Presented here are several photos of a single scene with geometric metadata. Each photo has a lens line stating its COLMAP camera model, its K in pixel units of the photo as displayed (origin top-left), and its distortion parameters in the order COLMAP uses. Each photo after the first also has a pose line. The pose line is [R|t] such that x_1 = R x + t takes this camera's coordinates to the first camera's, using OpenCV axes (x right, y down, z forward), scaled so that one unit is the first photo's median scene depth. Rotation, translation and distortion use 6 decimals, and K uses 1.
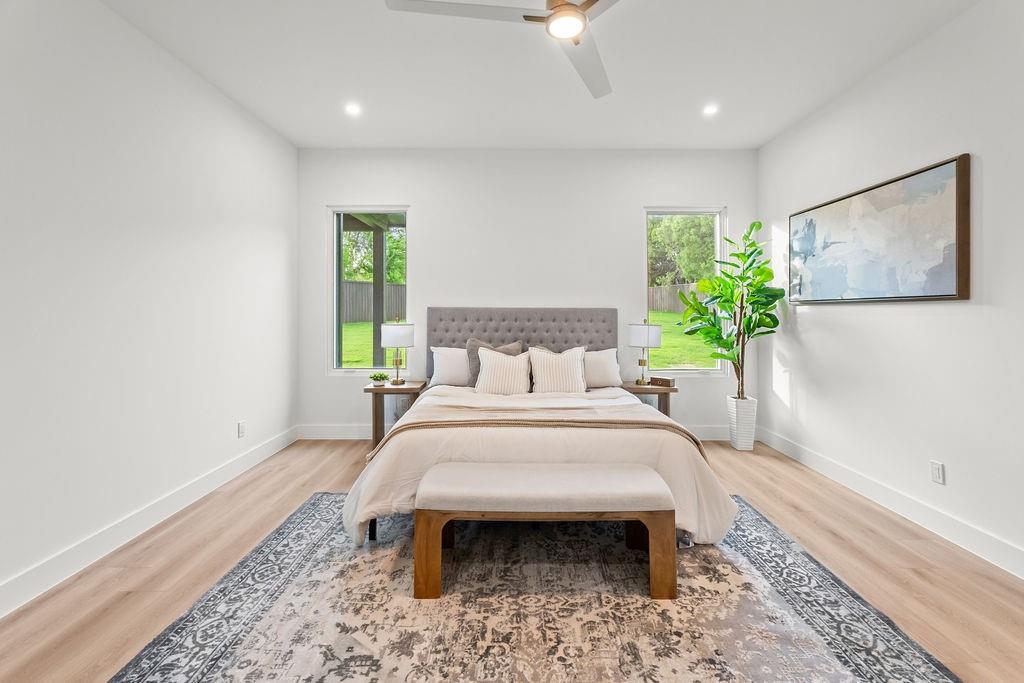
lens RADIAL K [[451.5, 0, 512.2], [0, 451.5, 317.3], [0, 0, 1]] dist [0.008238, 0.000516]
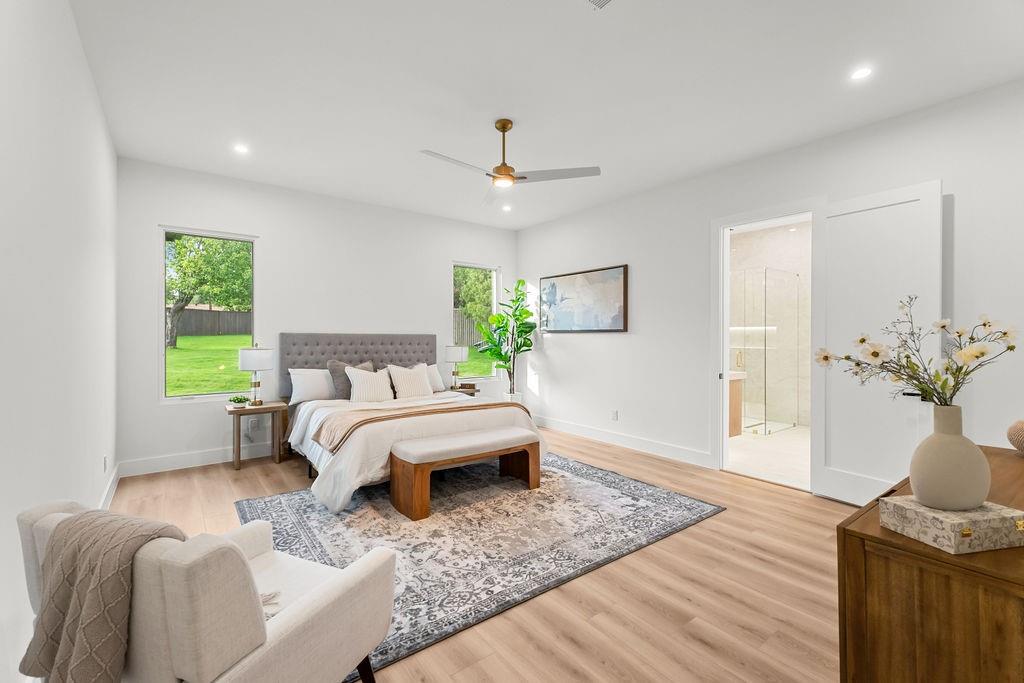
lens RADIAL K [[432.8, 0, 516.5], [0, 432.8, 351.1], [0, 0, 1]] dist [0.000445, 0.000415]
pose [[0.793962, -0.019866, 0.607642, -0.425682], [0.005795, 0.999668, 0.025111, -0.001598], [-0.607939, -0.016416, 0.793814, -0.201176]]
